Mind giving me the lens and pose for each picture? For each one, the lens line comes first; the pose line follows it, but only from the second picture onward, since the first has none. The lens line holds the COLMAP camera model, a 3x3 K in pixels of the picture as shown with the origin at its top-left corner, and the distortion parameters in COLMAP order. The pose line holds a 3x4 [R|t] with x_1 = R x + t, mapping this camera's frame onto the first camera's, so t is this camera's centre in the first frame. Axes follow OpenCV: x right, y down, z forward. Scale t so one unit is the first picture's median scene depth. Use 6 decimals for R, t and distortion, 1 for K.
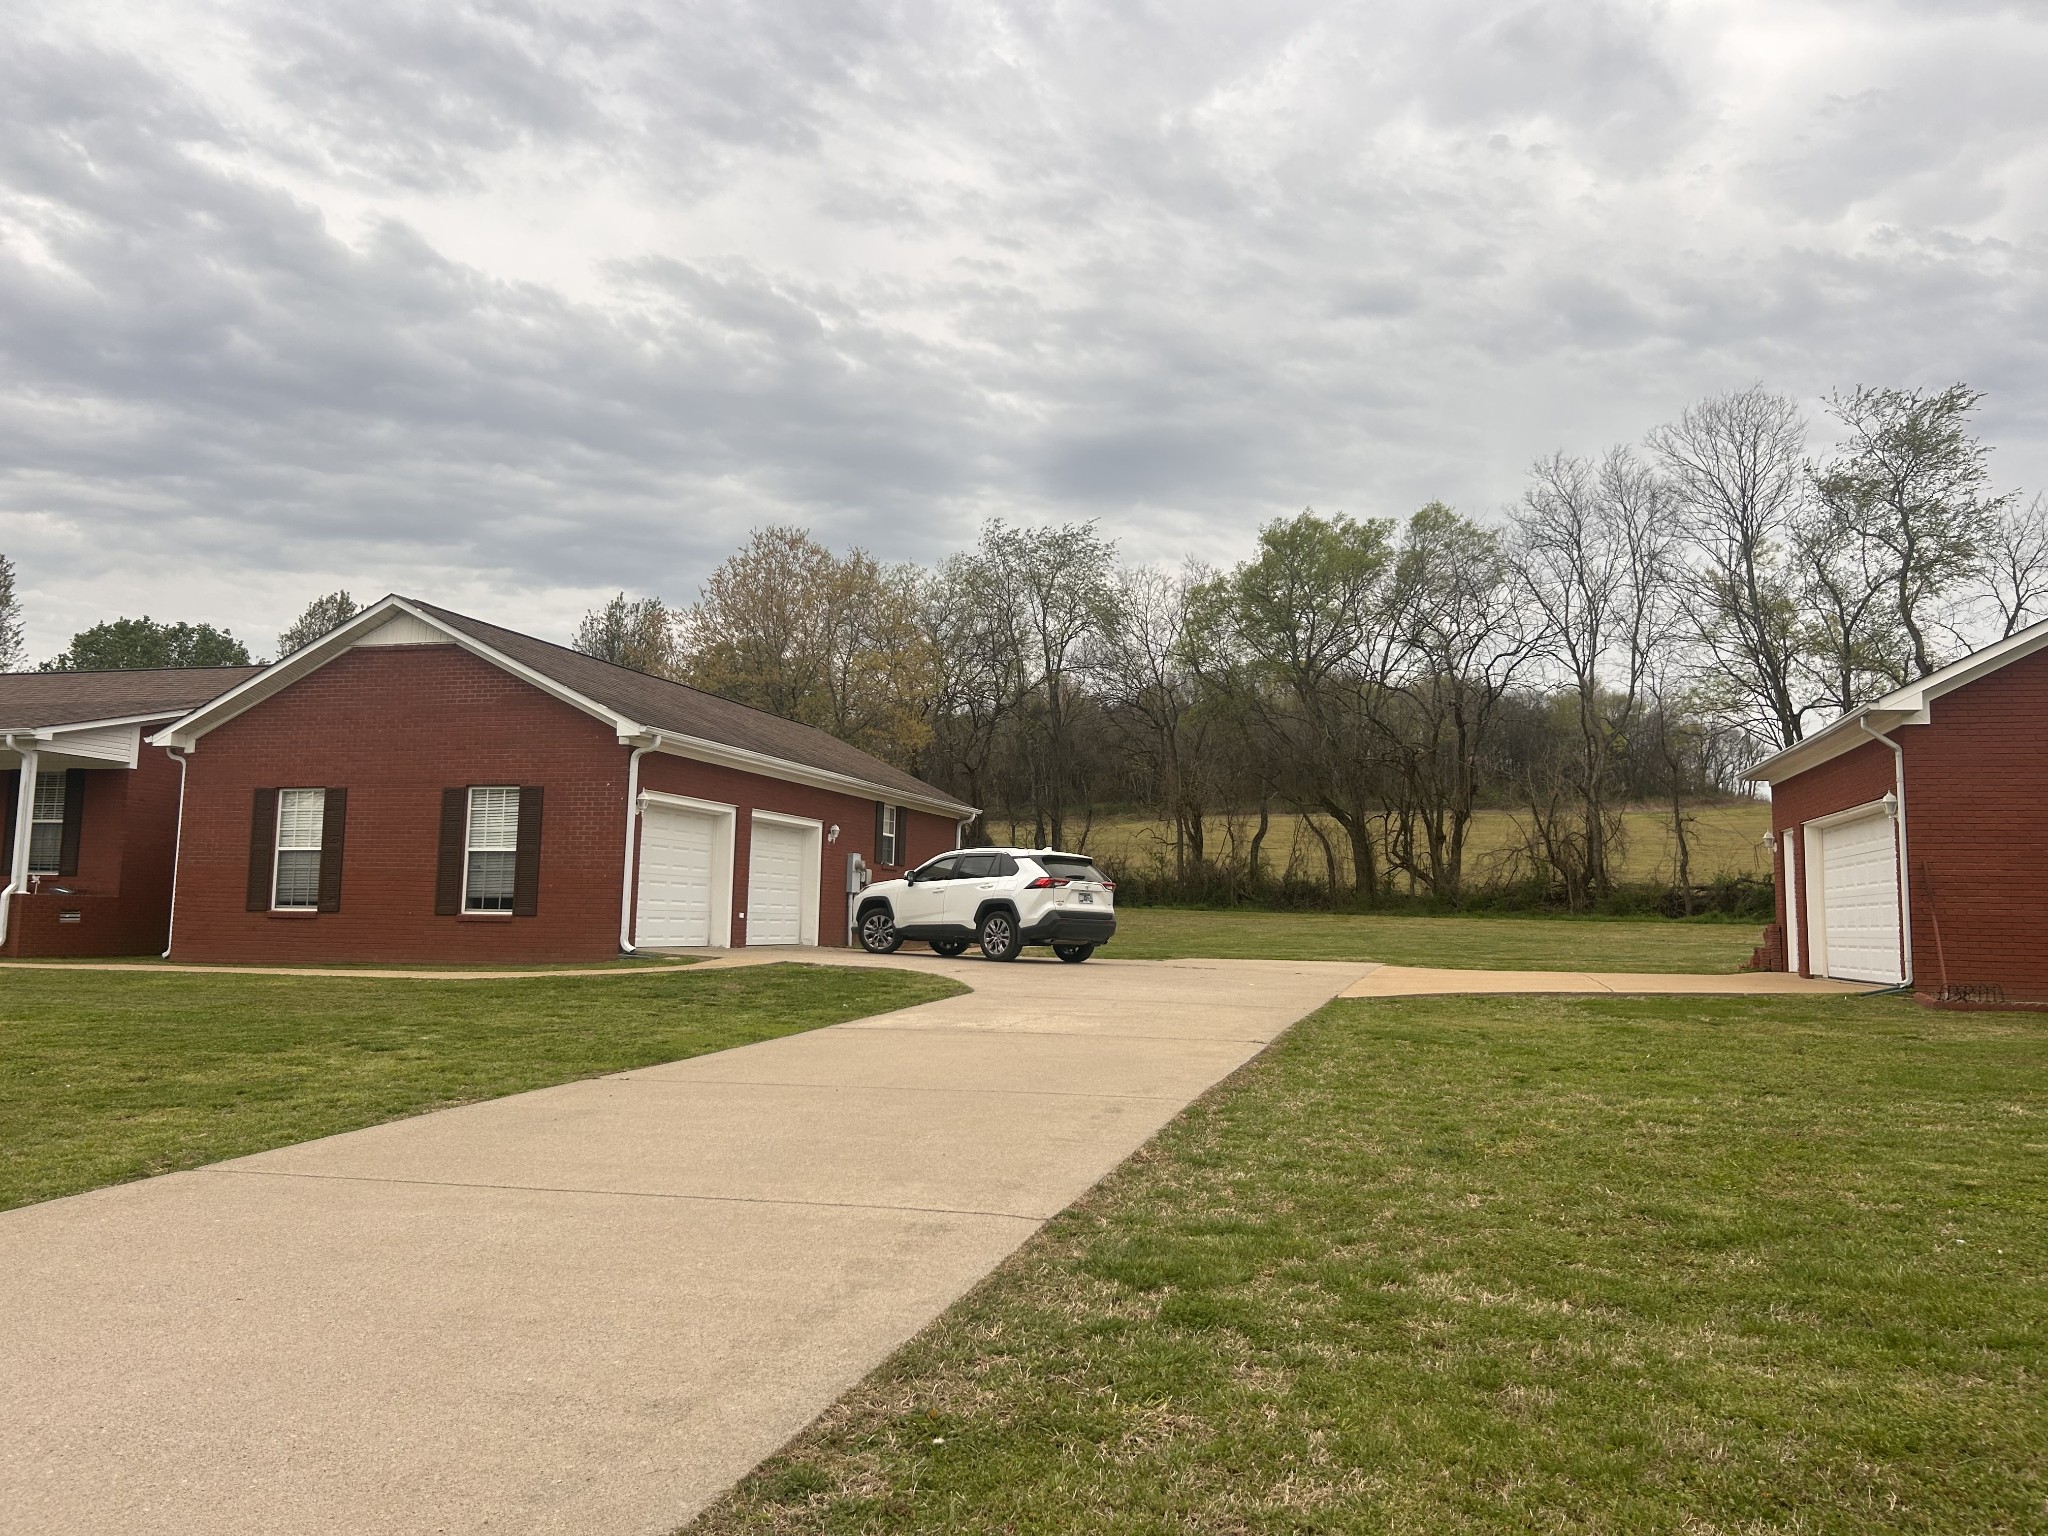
lens RADIAL K [[1538.8, 0, 1015.4], [0, 1538.8, 758.7], [0, 0, 1]] dist [0.076692, -0.093315]
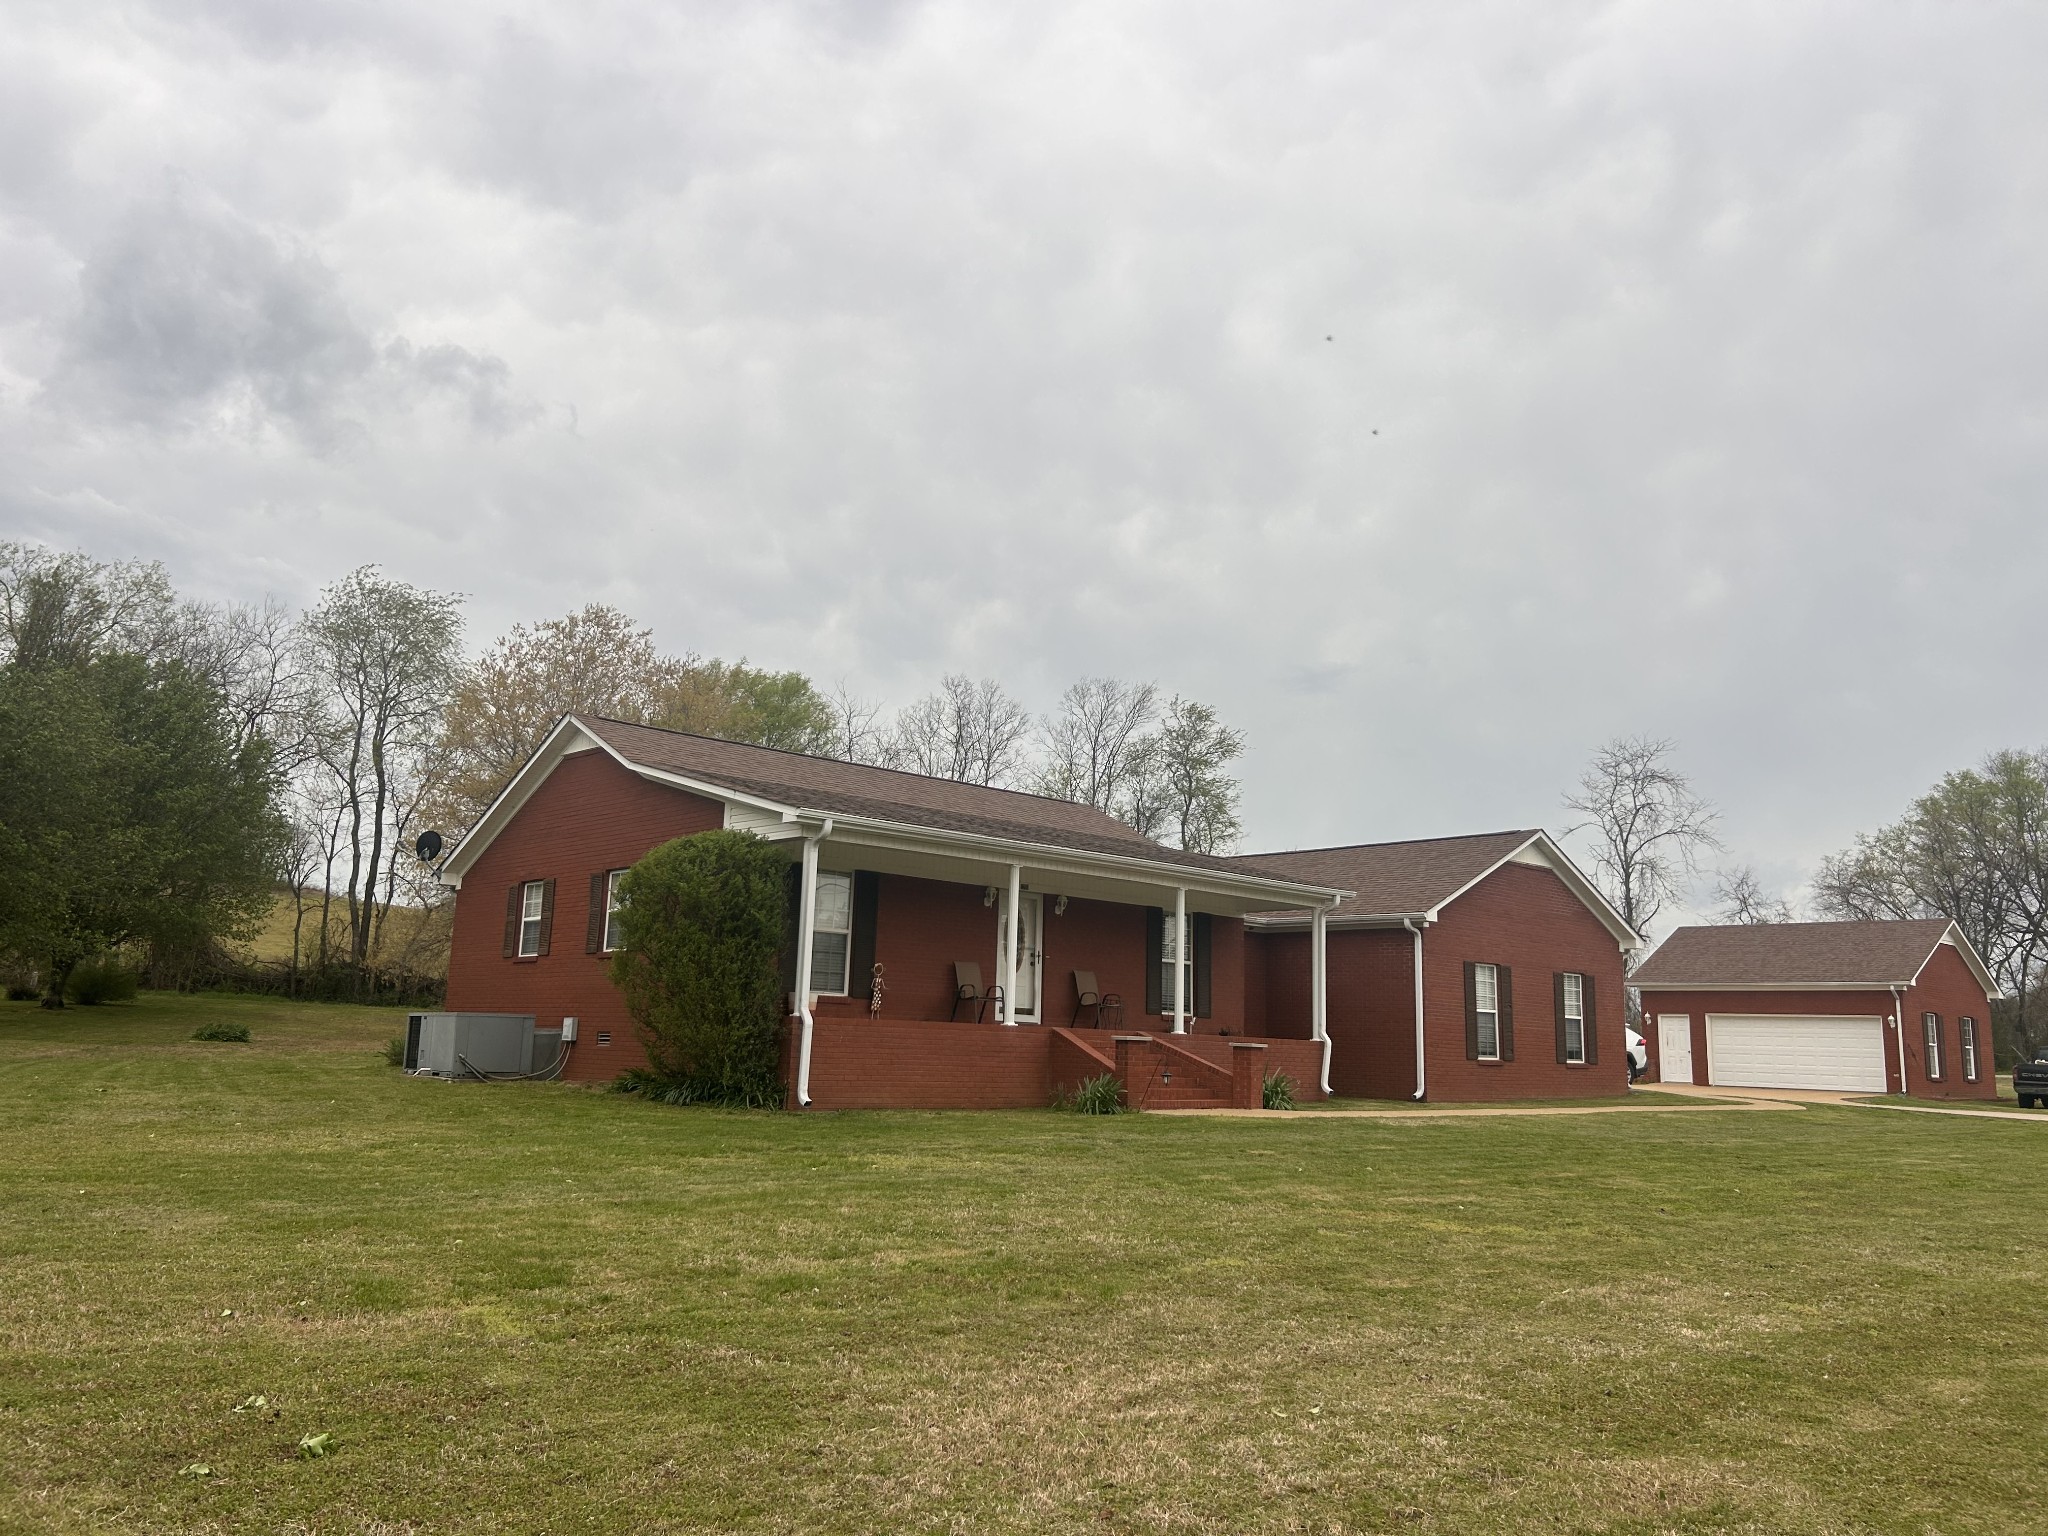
lens RADIAL K [[1538.8, 0, 1015.4], [0, 1538.8, 758.7], [0, 0, 1]] dist [0.076692, -0.093315]
pose [[0.477842, 0.145763, 0.866268, -2.084894], [-0.129989, 0.987014, -0.094377, 0.026705], [-0.868775, -0.067508, 0.490585, 0.835107]]
